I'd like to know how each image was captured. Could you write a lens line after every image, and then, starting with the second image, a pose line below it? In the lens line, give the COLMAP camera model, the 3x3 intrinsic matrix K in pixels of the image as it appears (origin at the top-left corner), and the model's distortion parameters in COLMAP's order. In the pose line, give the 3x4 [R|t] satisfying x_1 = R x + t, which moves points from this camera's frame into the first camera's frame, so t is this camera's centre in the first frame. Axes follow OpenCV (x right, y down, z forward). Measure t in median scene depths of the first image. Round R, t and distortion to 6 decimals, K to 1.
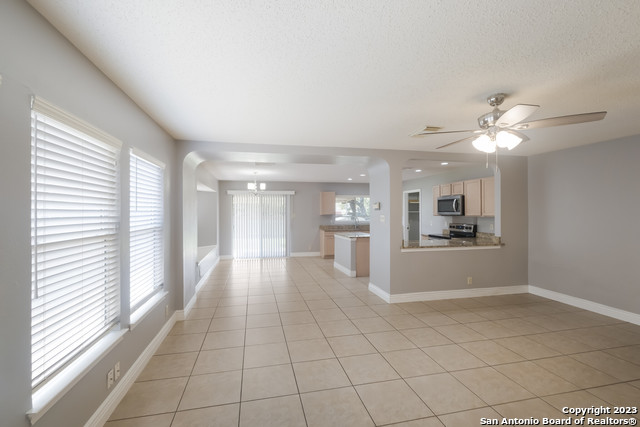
lens RADIAL K [[280.7, 0, 316.1], [0, 280.7, 206.7], [0, 0, 1]] dist [-0.000336, -0.000767]
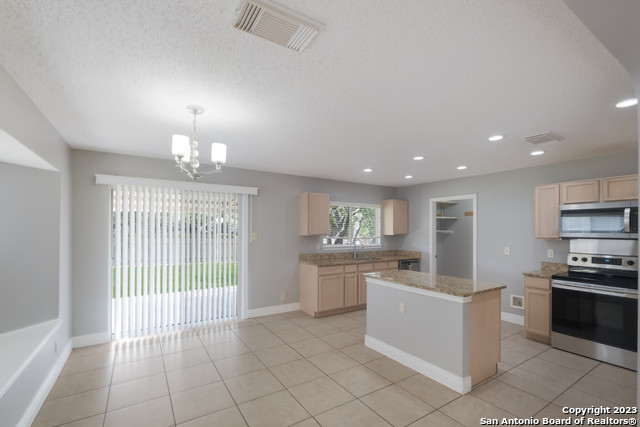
lens RADIAL K [[280.7, 0, 319.5], [0, 280.7, 227.8], [0, 0, 1]] dist [-0.000336, -0.000767]
pose [[0.940124, 0.016288, 0.340442, -0.148271], [-0.018876, 0.999813, 0.004291, 0.012986], [-0.340308, -0.010460, 0.940256, 0.505524]]
